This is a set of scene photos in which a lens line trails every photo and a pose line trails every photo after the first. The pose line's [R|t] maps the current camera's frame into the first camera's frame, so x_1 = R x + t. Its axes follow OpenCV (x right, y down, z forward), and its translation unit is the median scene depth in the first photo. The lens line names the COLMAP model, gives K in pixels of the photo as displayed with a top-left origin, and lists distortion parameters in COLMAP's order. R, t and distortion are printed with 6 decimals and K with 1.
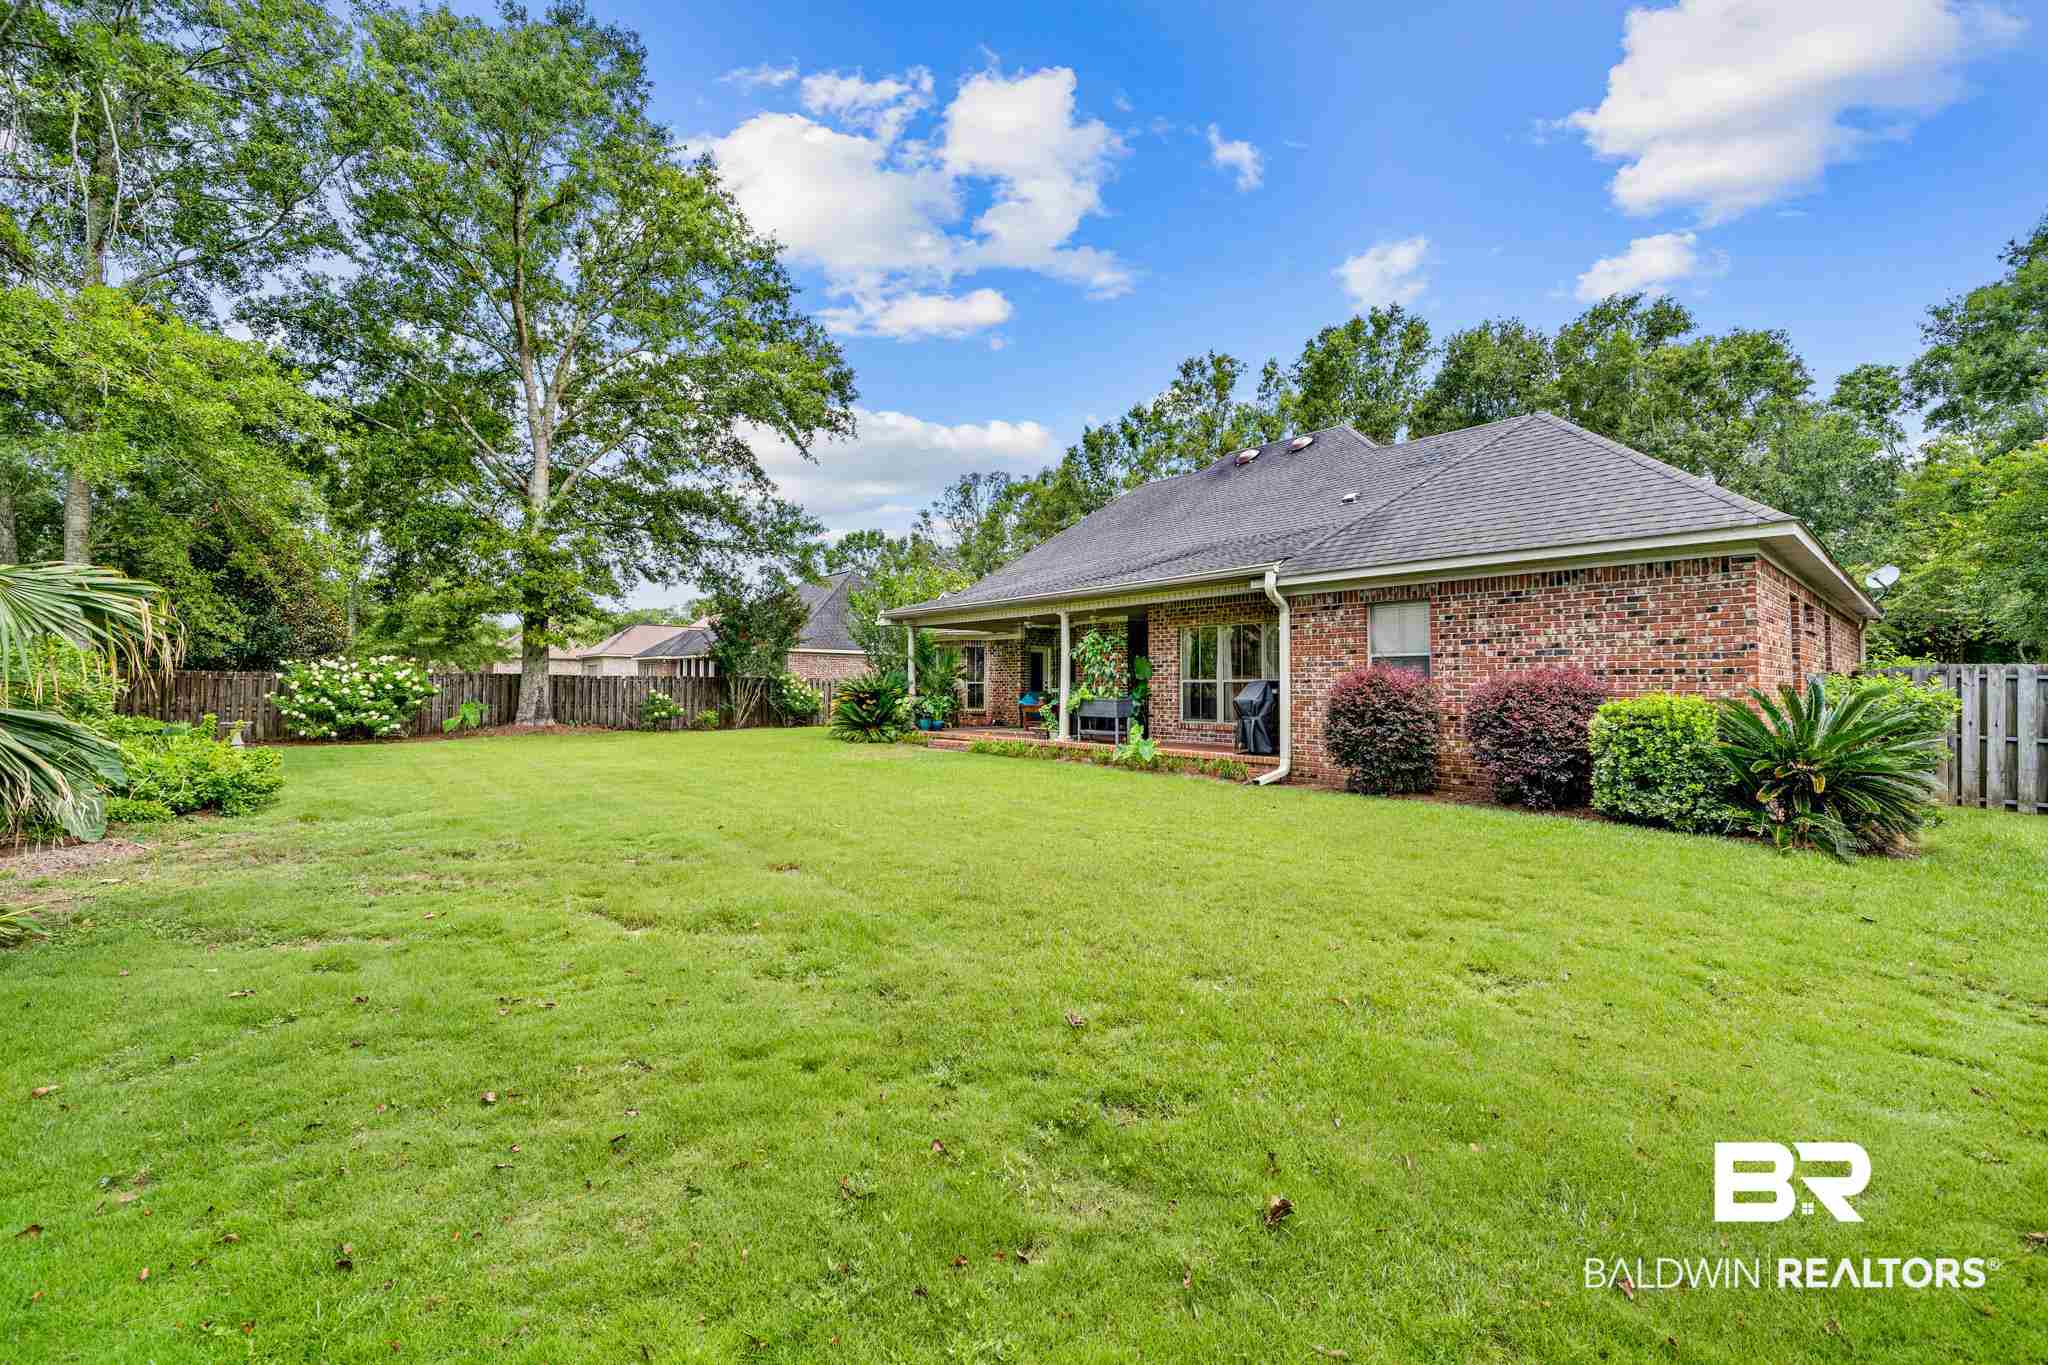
lens RADIAL K [[811.7, 0, 1024.0], [0, 811.7, 682.5], [0, 0, 1]] dist [0.000482, 0.000348]
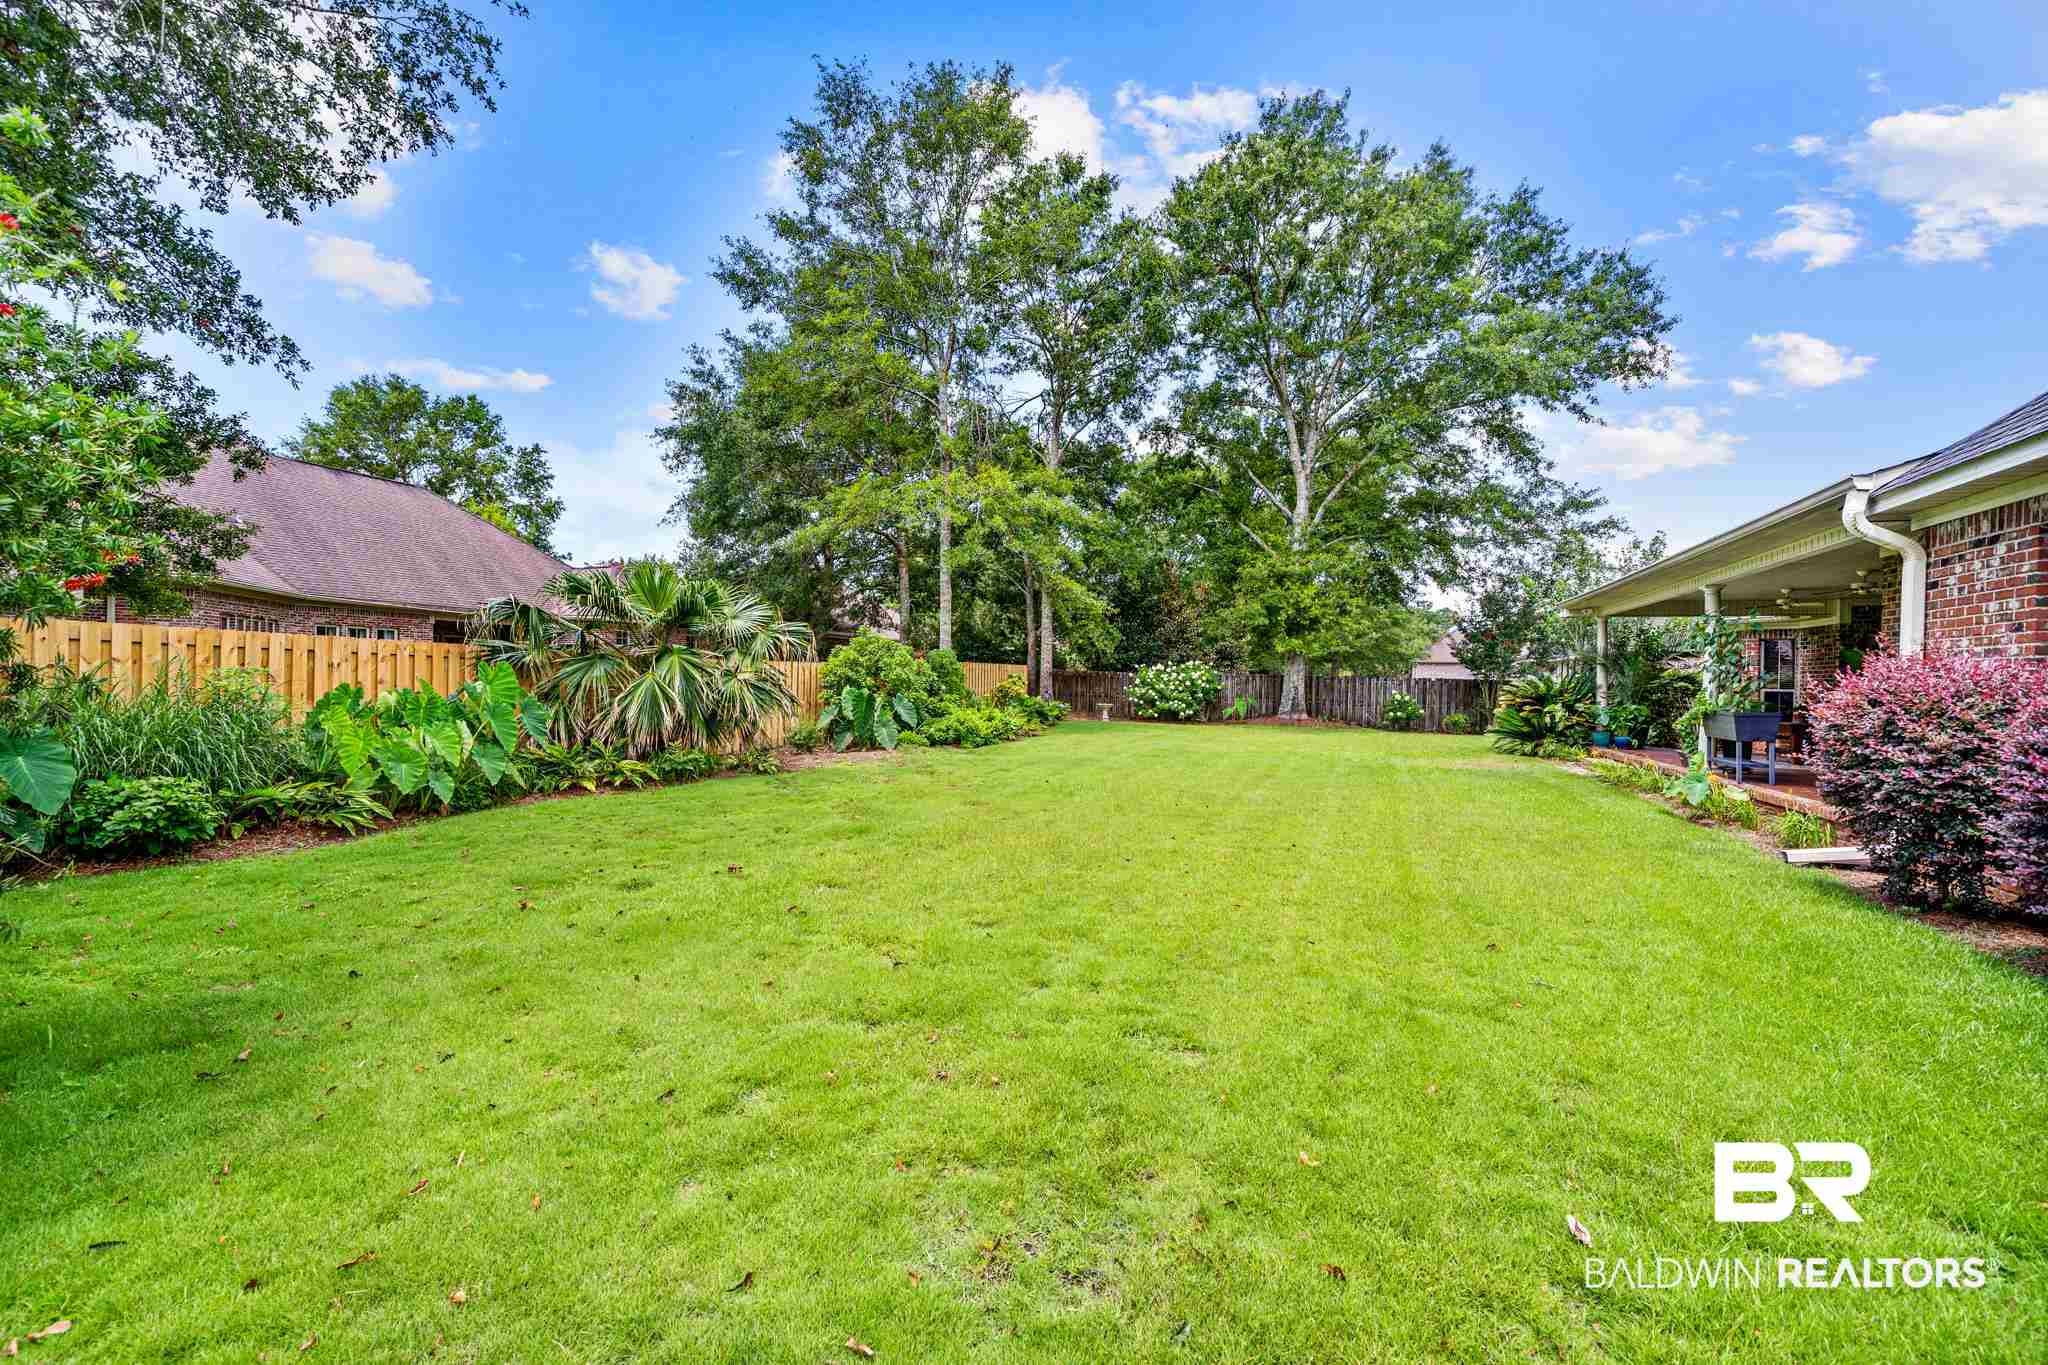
lens RADIAL K [[811.7, 0, 1024.0], [0, 811.7, 682.5], [0, 0, 1]] dist [0.000482, 0.000348]
pose [[0.446963, 0.012191, -0.894469, 0.549592], [-0.017290, 0.999838, 0.004988, 0.002834], [0.894385, 0.013236, 0.447102, 0.239648]]
